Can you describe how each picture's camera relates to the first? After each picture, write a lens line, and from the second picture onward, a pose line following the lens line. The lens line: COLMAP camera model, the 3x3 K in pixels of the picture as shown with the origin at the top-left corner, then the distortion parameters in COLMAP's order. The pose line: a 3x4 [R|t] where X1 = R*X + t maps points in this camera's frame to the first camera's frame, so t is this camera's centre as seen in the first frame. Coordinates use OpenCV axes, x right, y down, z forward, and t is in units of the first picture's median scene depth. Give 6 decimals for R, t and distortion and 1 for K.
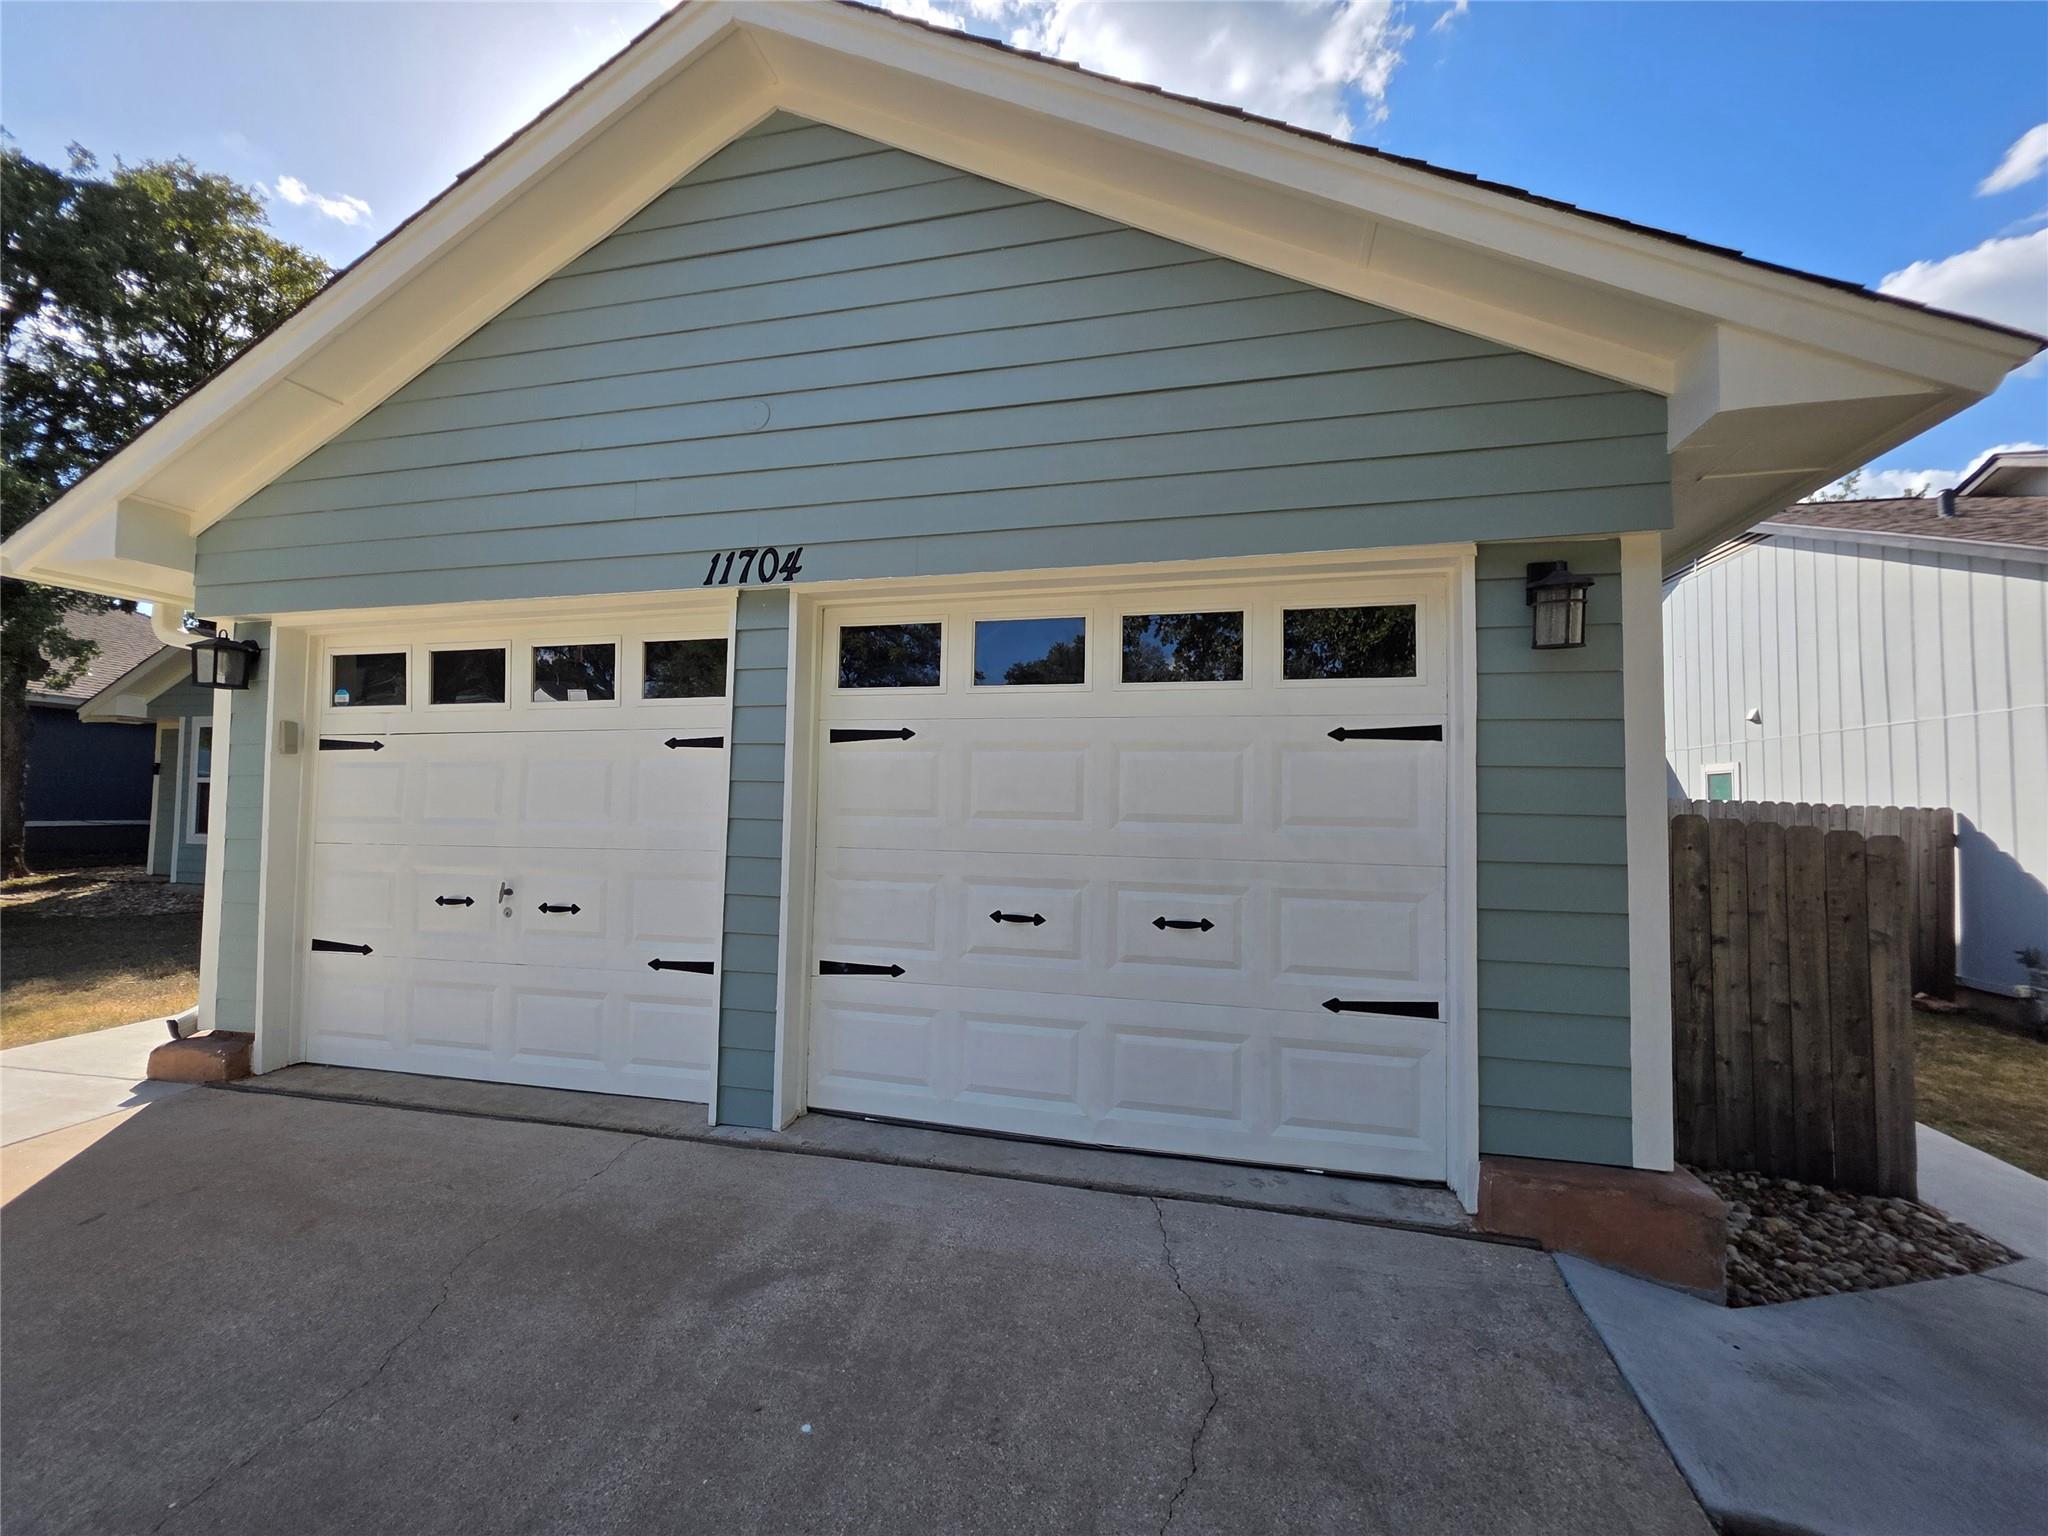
lens RADIAL K [[812.0, 0, 1026.7], [0, 812.0, 763.5], [0, 0, 1]] dist [0.001785, -0.000545]
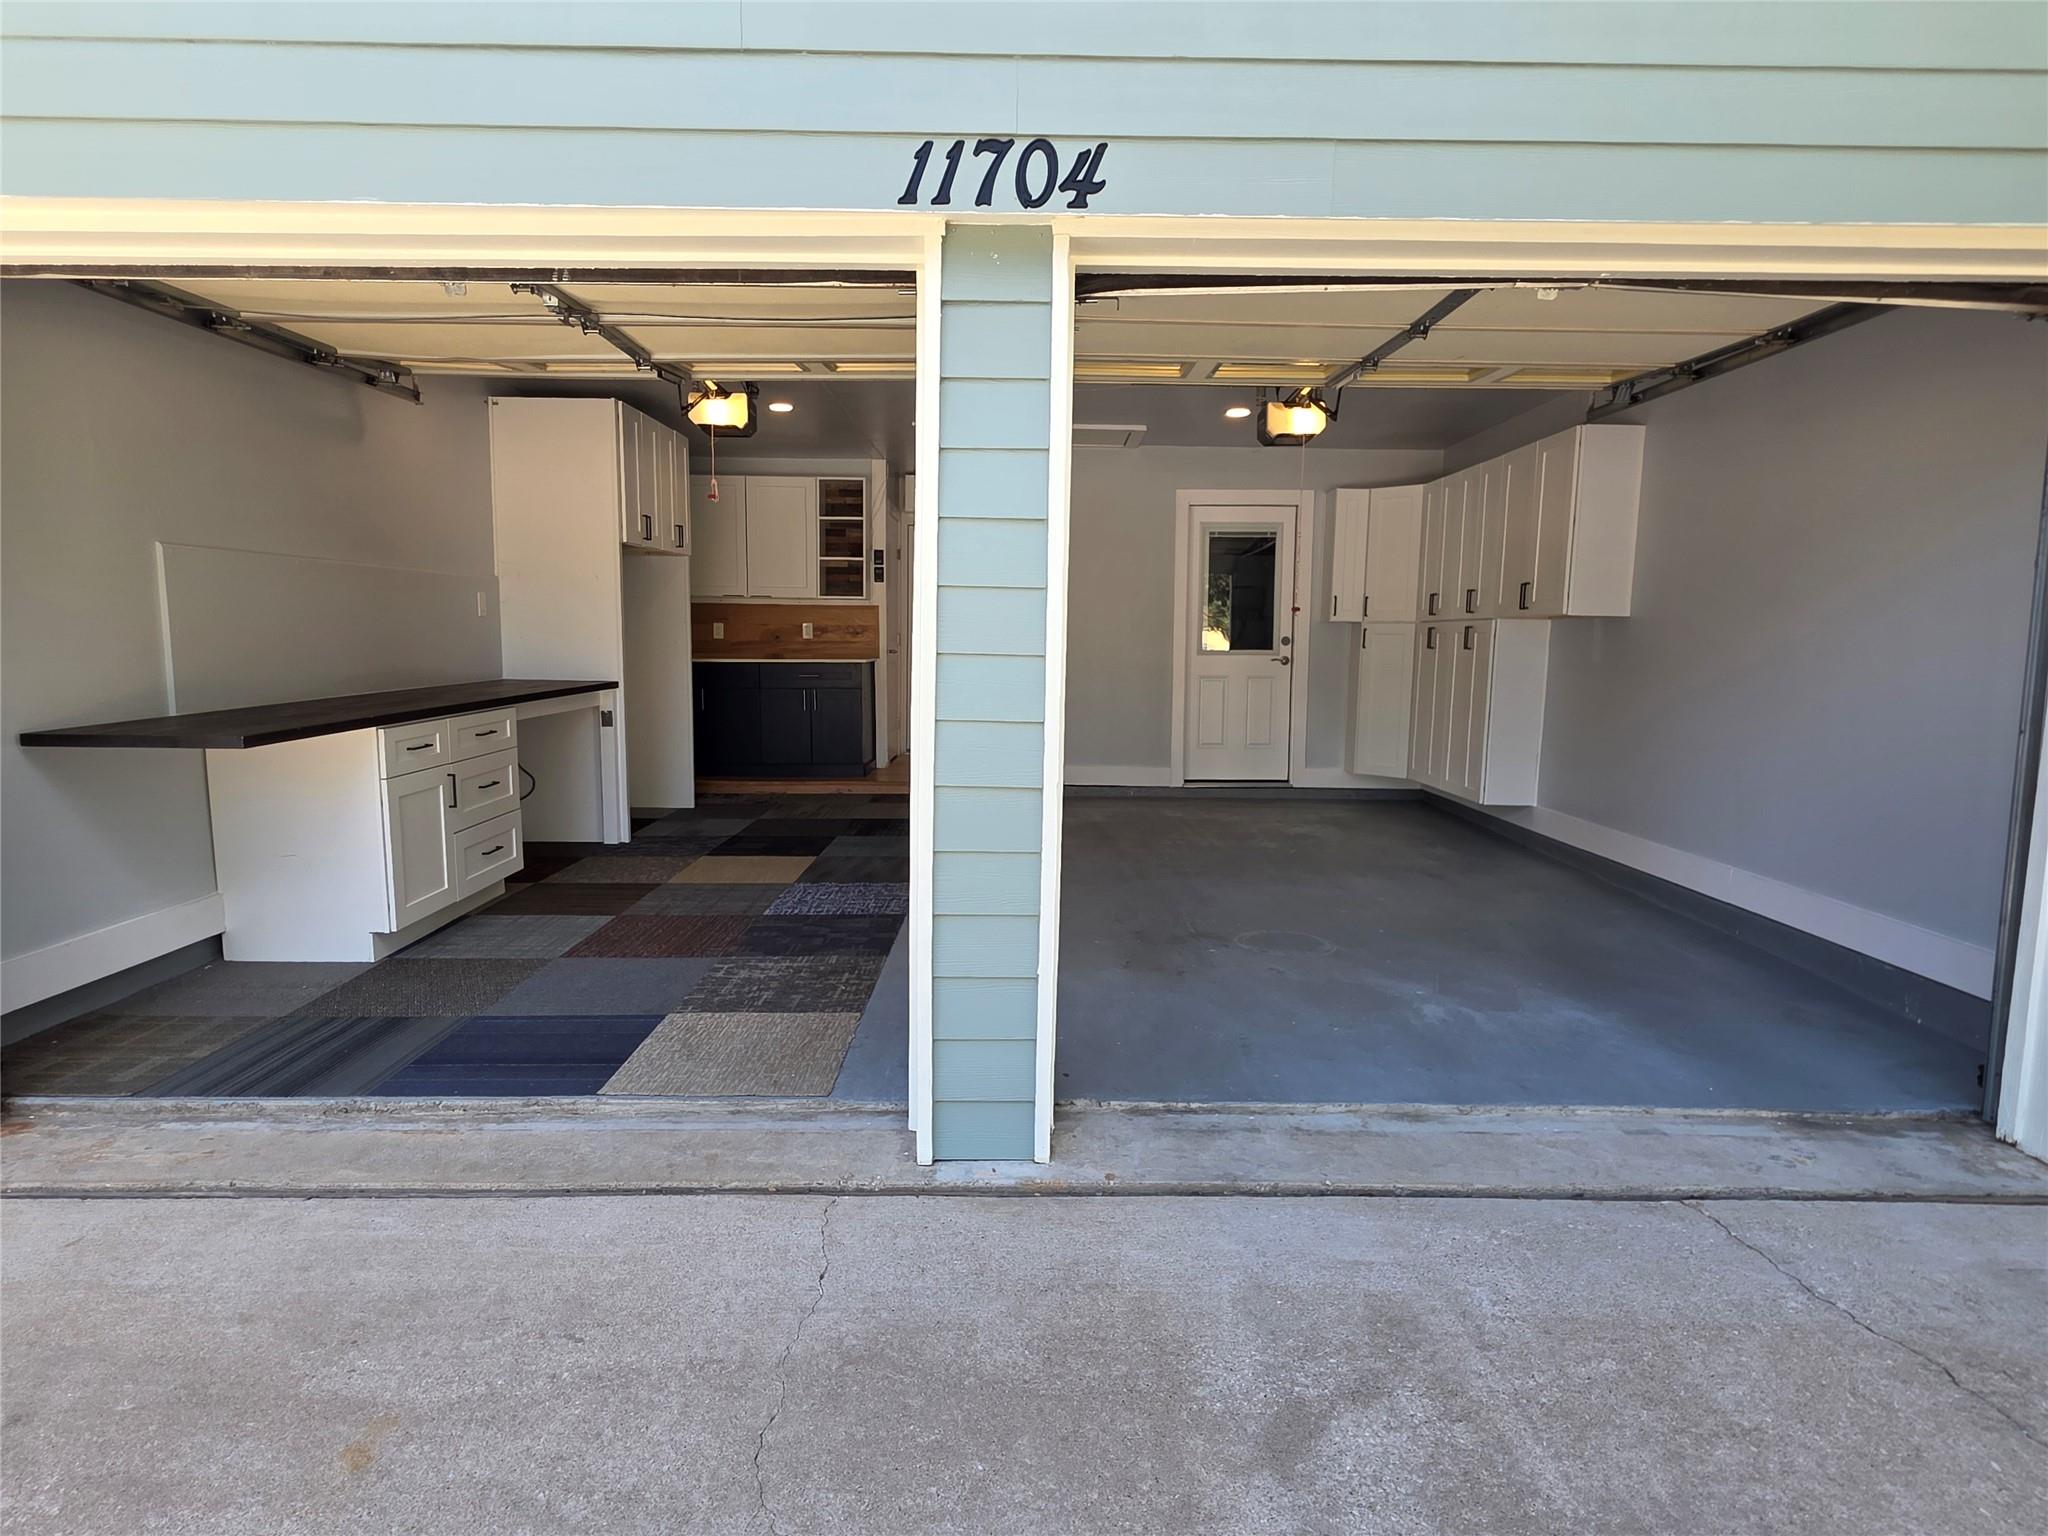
lens RADIAL K [[1113.3, 0, 1029.7], [0, 1113.3, 769.7], [0, 0, 1]] dist [0.001242, -0.000519]
pose [[0.970589, -0.029814, 0.238889, -0.507624], [-0.011908, 0.985142, 0.171327, 0.013745], [-0.240447, -0.169133, 0.955813, 0.243608]]
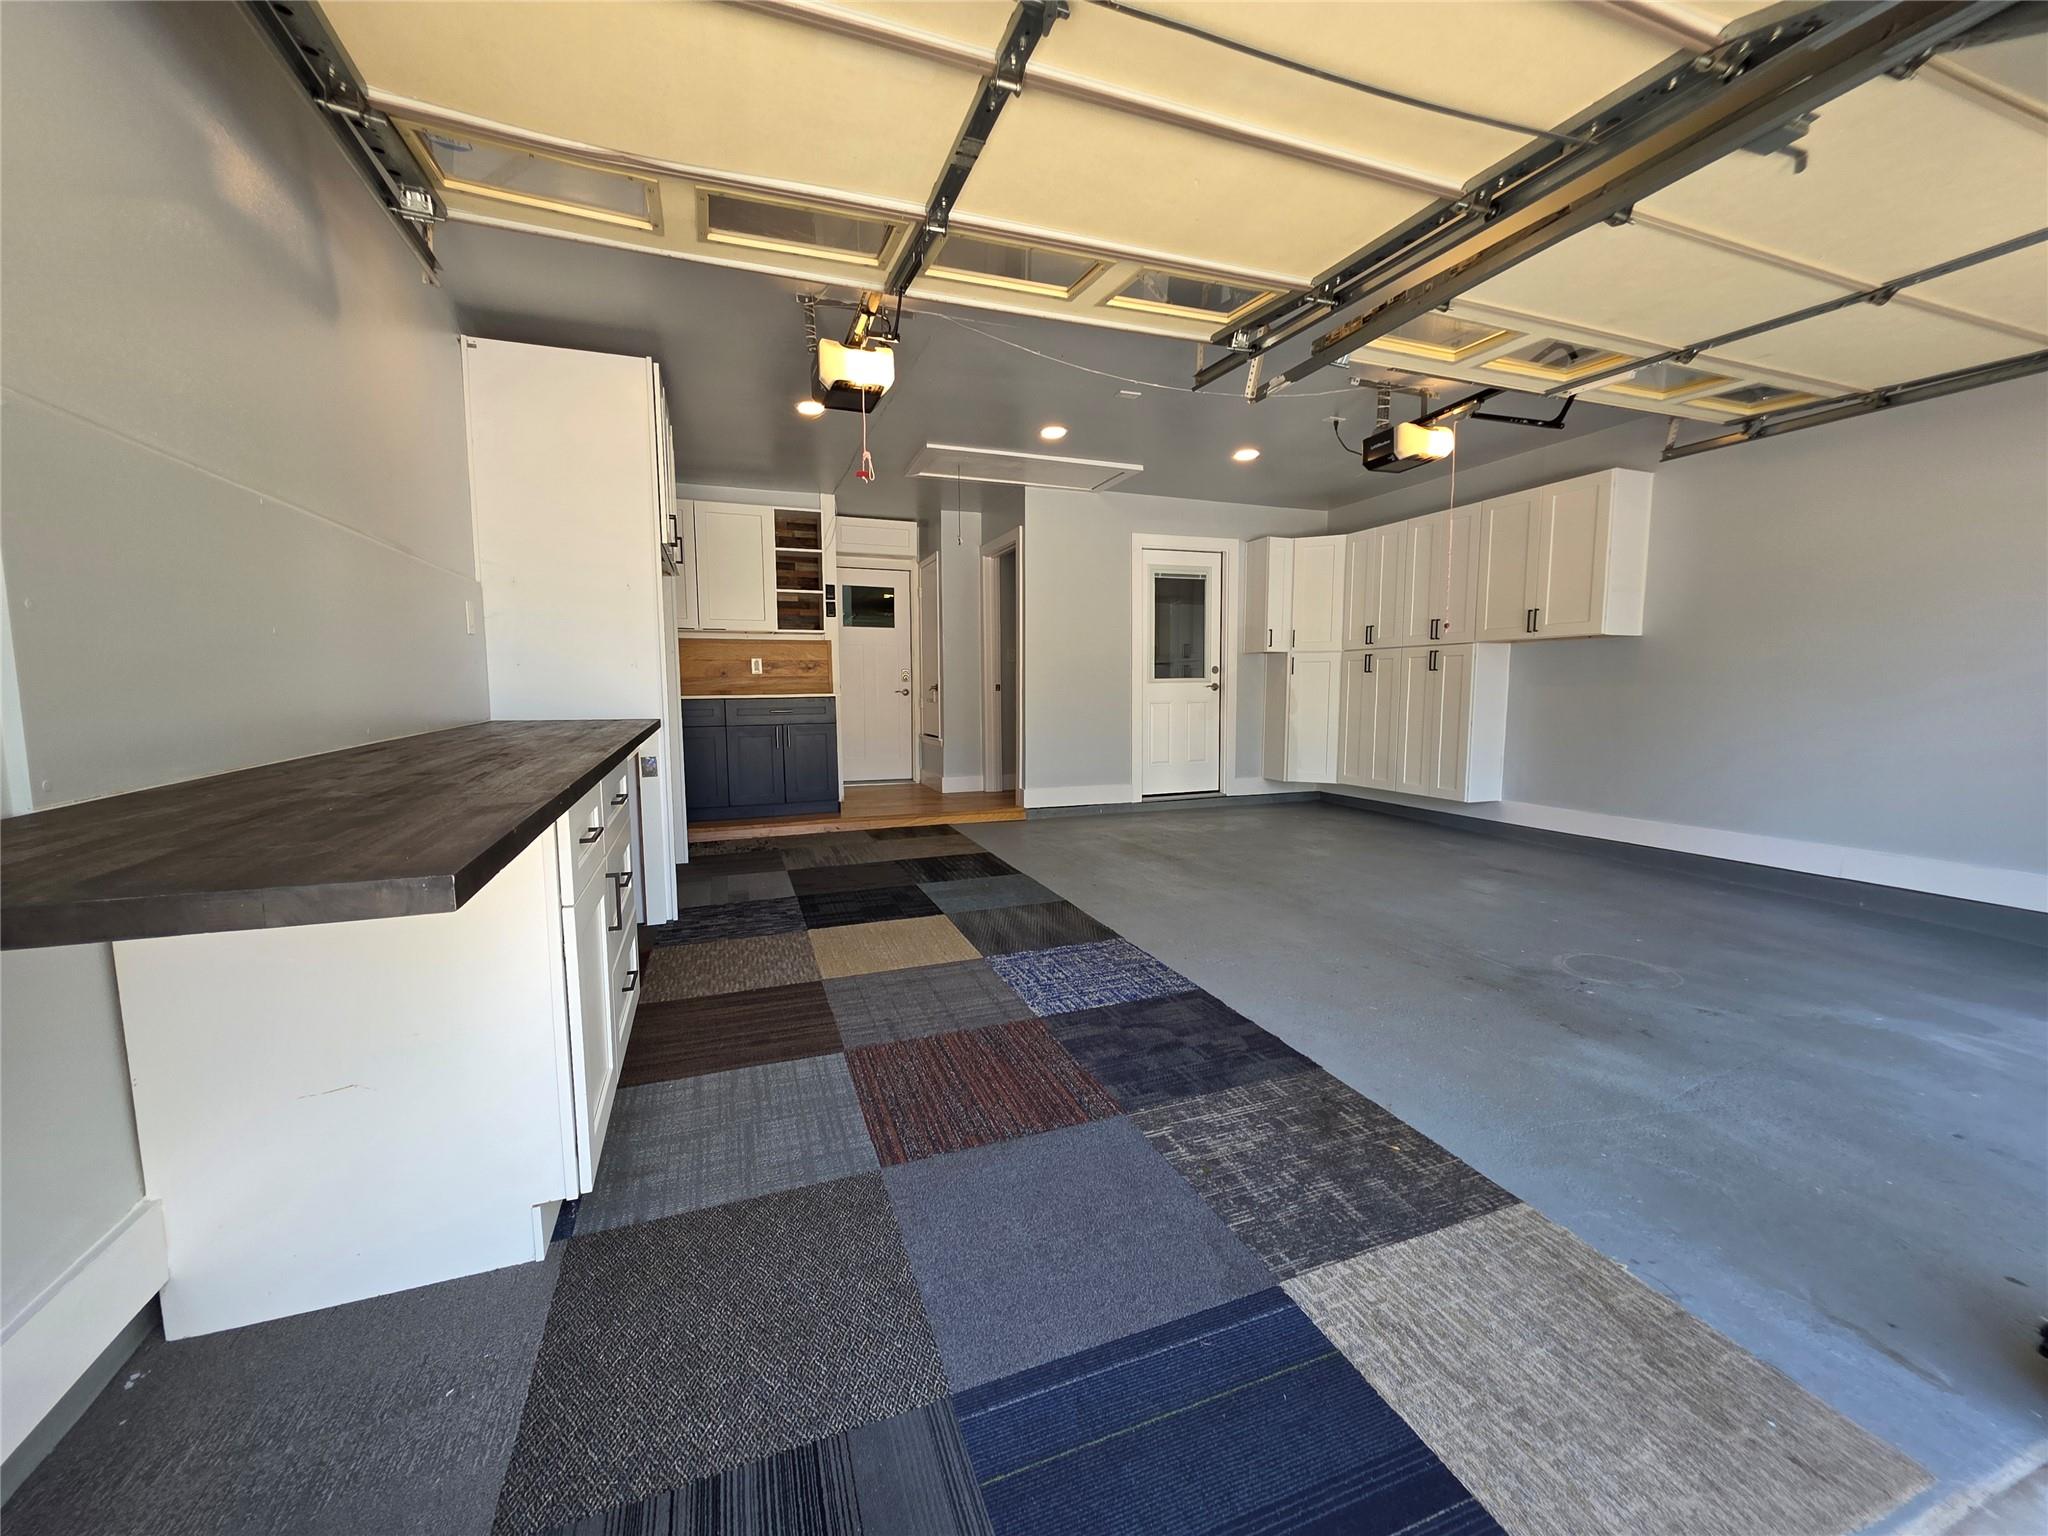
lens RADIAL K [[812.0, 0, 1026.4], [0, 812.0, 769.3], [0, 0, 1]] dist [0.001785, -0.000545]
pose [[0.829726, -0.073797, 0.553270, -0.955596], [-0.013431, 0.988295, 0.151964, 0.096446], [-0.558009, -0.133519, 0.819023, 1.109729]]
